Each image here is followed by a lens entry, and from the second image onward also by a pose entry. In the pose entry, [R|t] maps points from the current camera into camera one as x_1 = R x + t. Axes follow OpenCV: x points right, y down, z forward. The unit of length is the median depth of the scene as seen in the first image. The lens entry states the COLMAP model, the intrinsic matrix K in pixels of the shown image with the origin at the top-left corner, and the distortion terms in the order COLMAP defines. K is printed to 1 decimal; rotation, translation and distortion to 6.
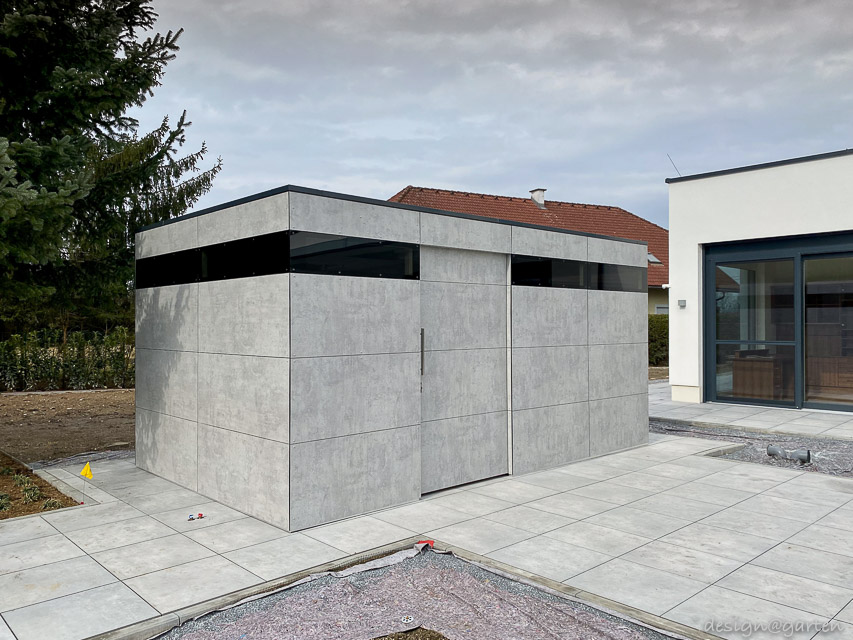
lens RADIAL K [[680.8, 0, 426.5], [0, 680.8, 320.0], [0, 0, 1]] dist [0.012806, 0.000681]
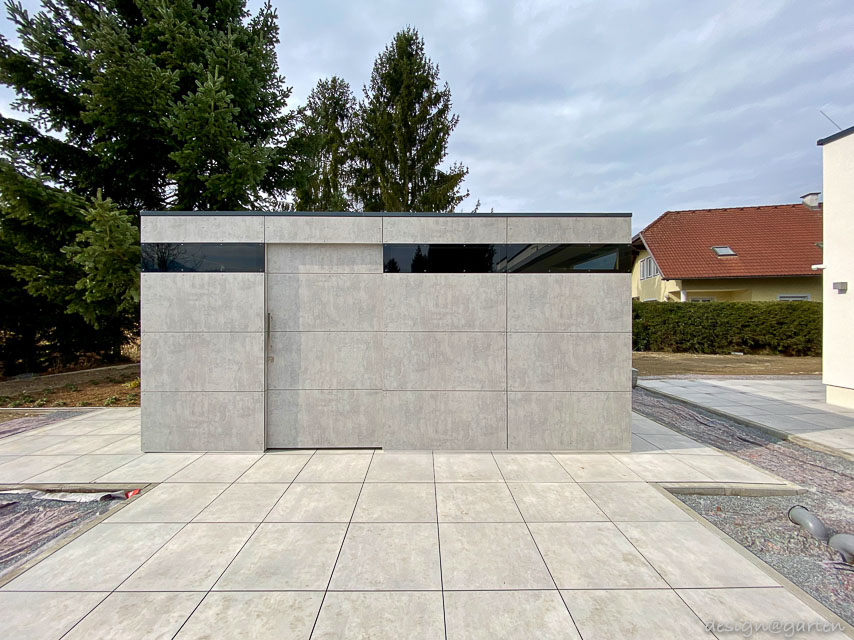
lens RADIAL K [[360.2, 0, 427.0], [0, 360.2, 320.0], [0, 0, 1]] dist [-0.008485, -0.000095]
pose [[0.731464, 0.013022, -0.681756, 0.630503], [0.000819, 0.999800, 0.019975, 0.012939], [0.681880, -0.015169, 0.731307, 0.716963]]
